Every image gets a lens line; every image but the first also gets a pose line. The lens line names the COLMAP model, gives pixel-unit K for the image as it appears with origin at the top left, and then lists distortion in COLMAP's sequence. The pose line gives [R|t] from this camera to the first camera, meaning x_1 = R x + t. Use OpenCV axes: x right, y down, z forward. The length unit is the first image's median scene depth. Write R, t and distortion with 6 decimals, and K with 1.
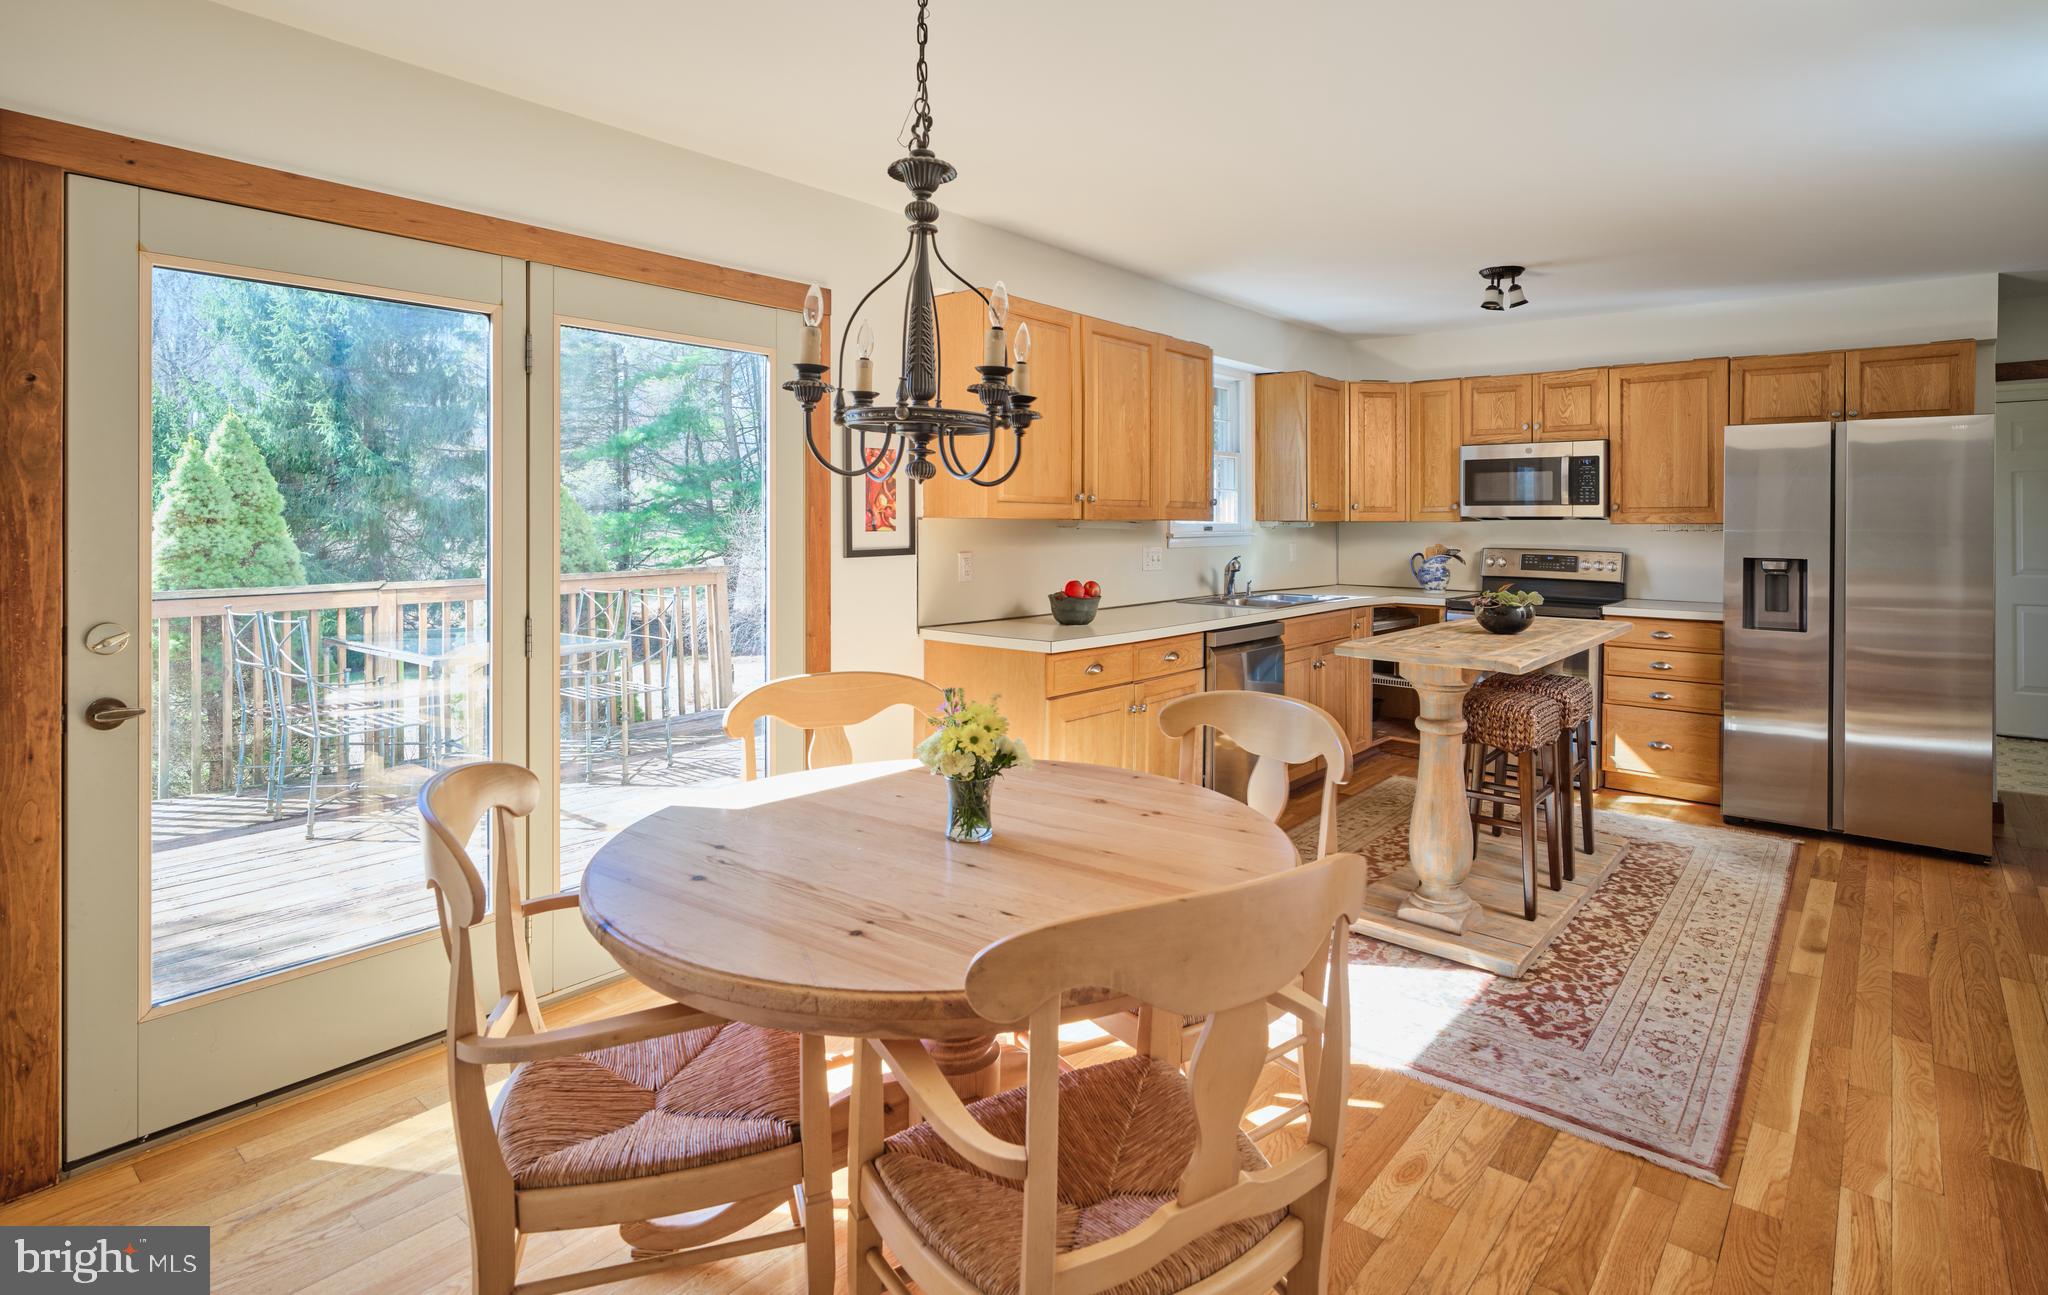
lens RADIAL K [[1043.3, 0, 1102.1], [0, 1043.3, 520.1], [0, 0, 1]] dist [0.000113, 0.002346]
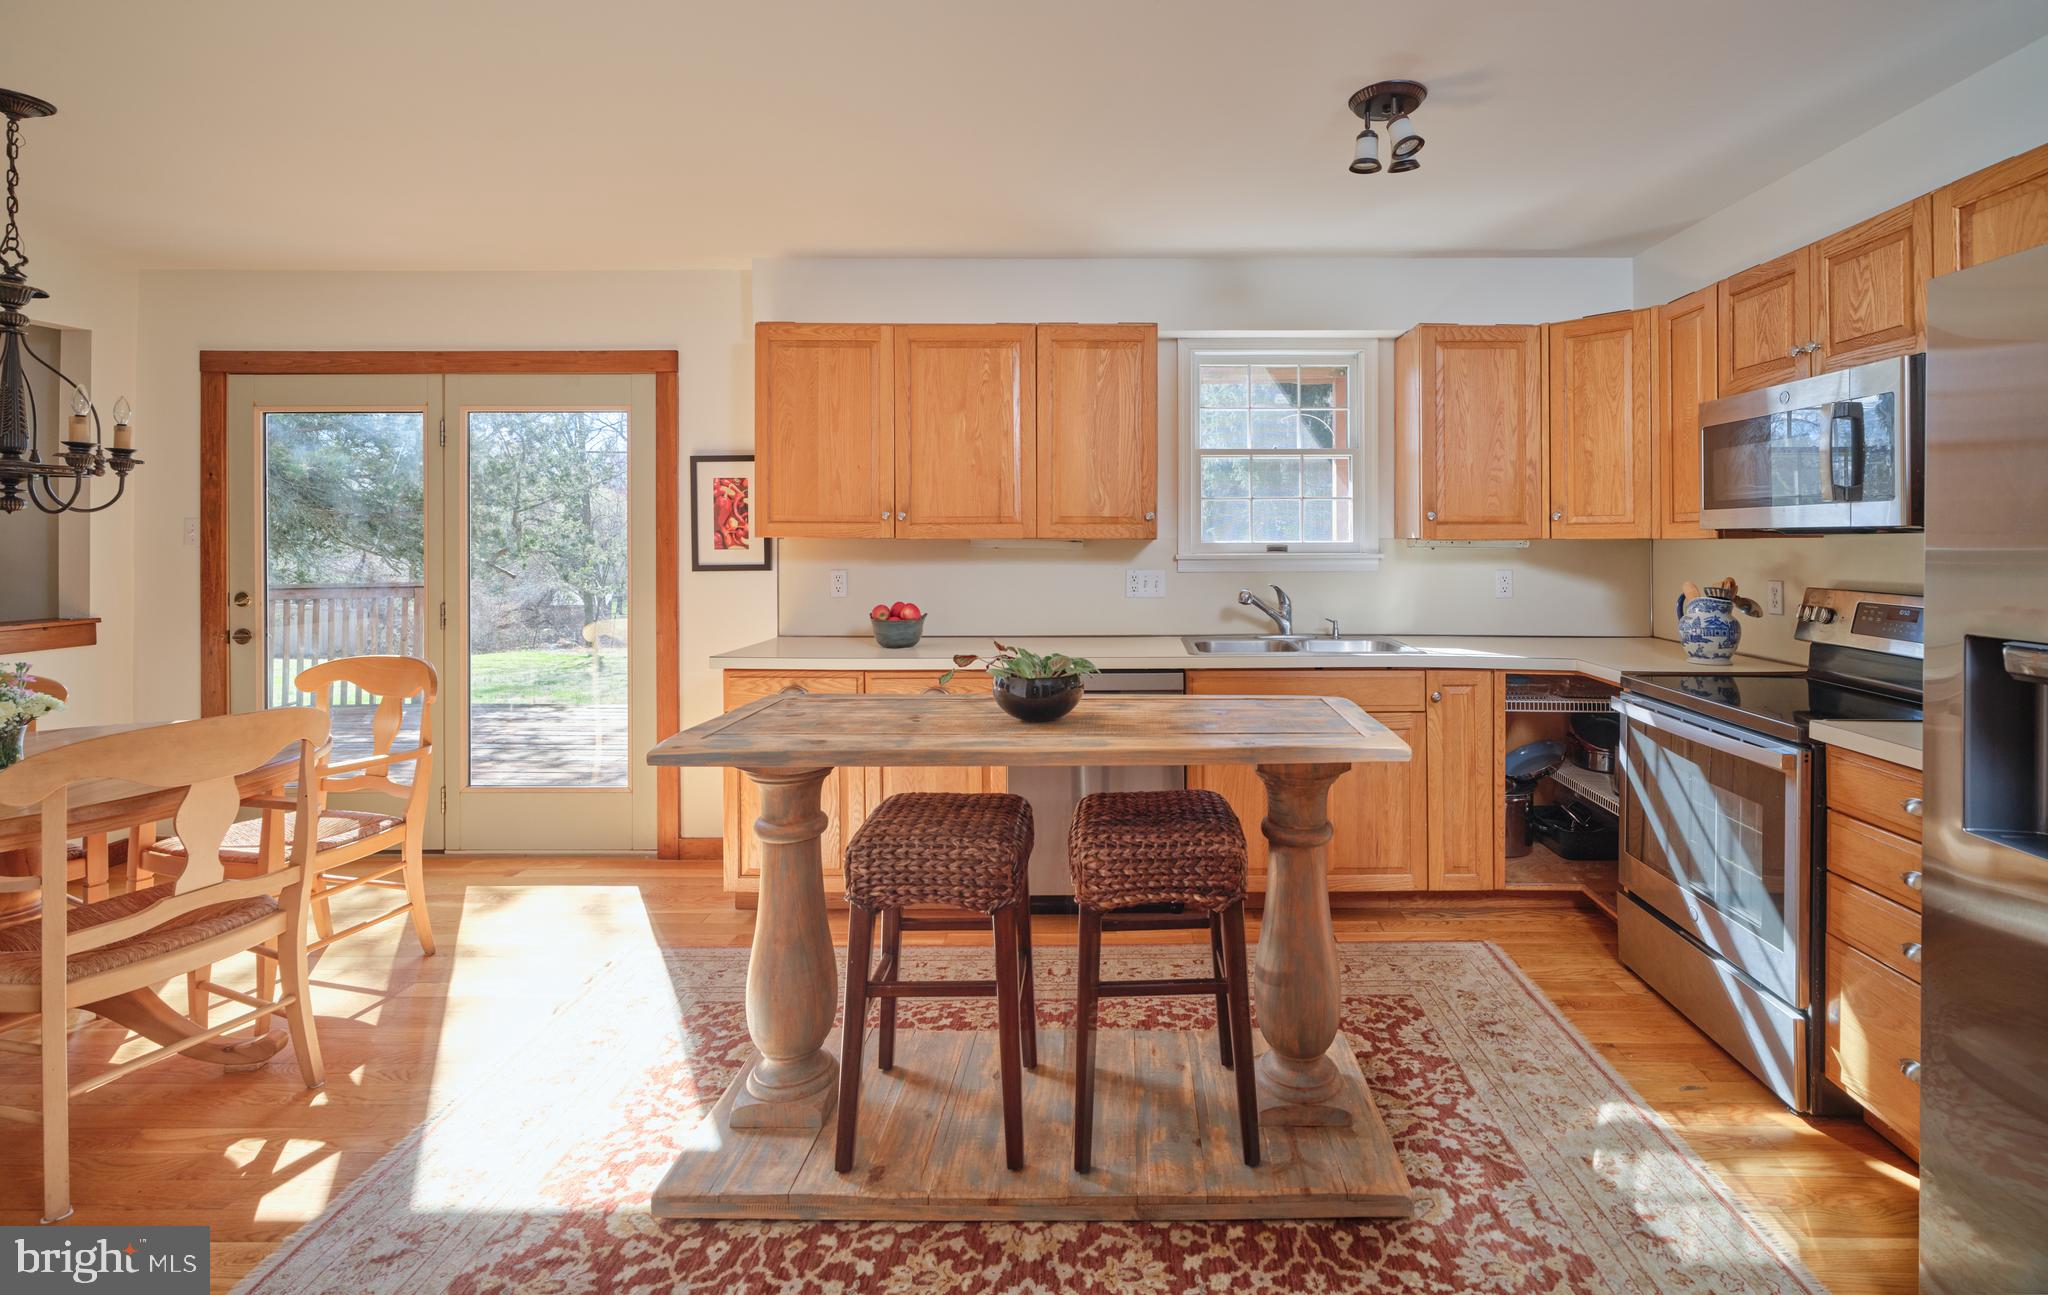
lens RADIAL K [[913.2, 0, 1131.3], [0, 913.2, 551.2], [0, 0, 1]] dist [-0.000773, 0.000264]
pose [[0.611070, 0.006600, -0.791549, 0.677531], [0.002889, 0.999940, 0.010567, 0.002560], [0.791571, -0.008744, 0.611014, 0.572213]]
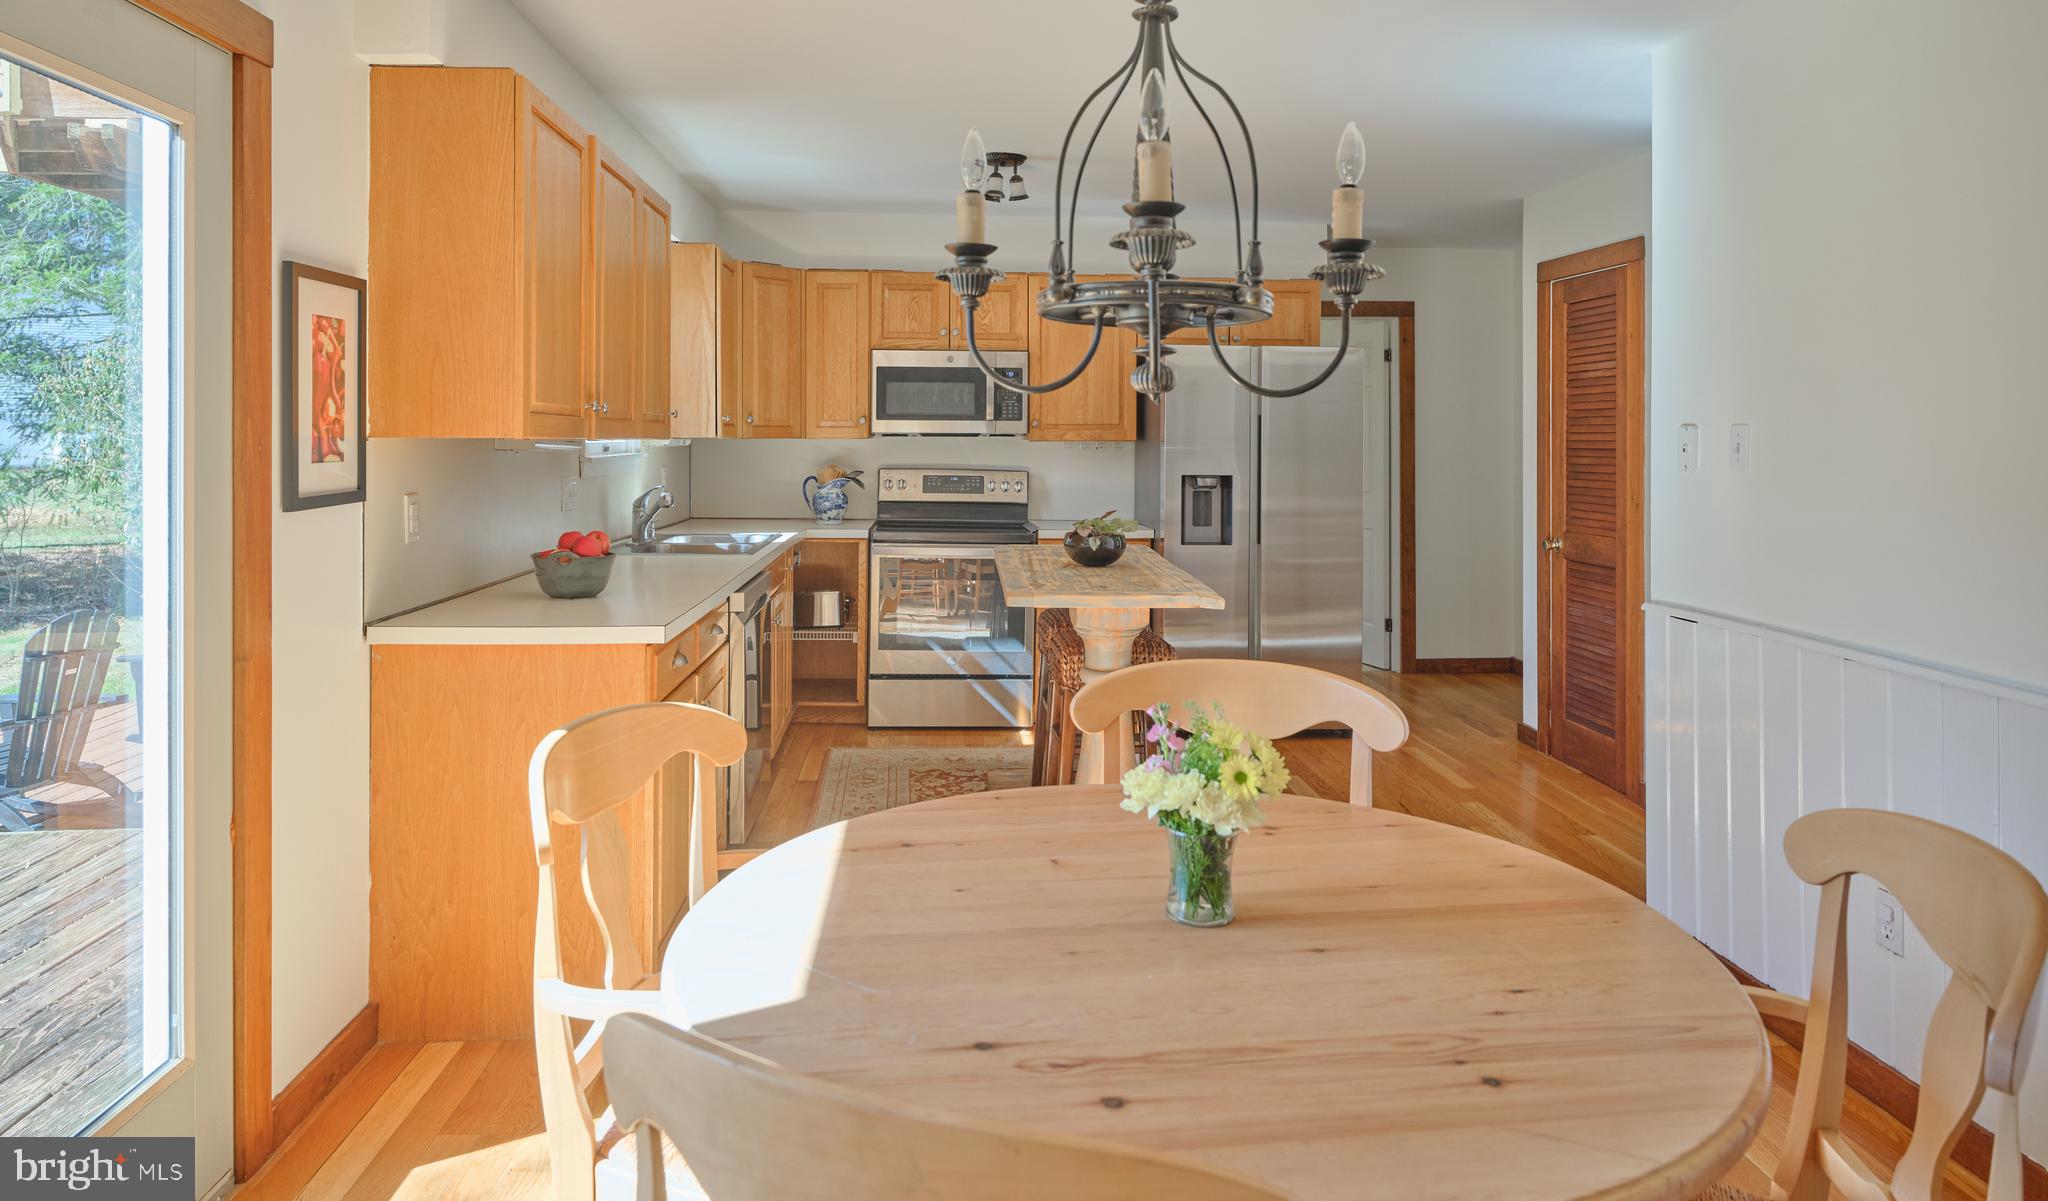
lens RADIAL K [[1252.8, 0, 1033.7], [0, 1252.8, 435.2], [0, 0, 1]] dist [-0.003932, -0.001334]
pose [[0.749678, 0.000354, 0.661803, -0.294534], [-0.002803, 0.999993, 0.002640, -0.005486], [-0.661797, -0.003834, 0.749673, 0.178811]]
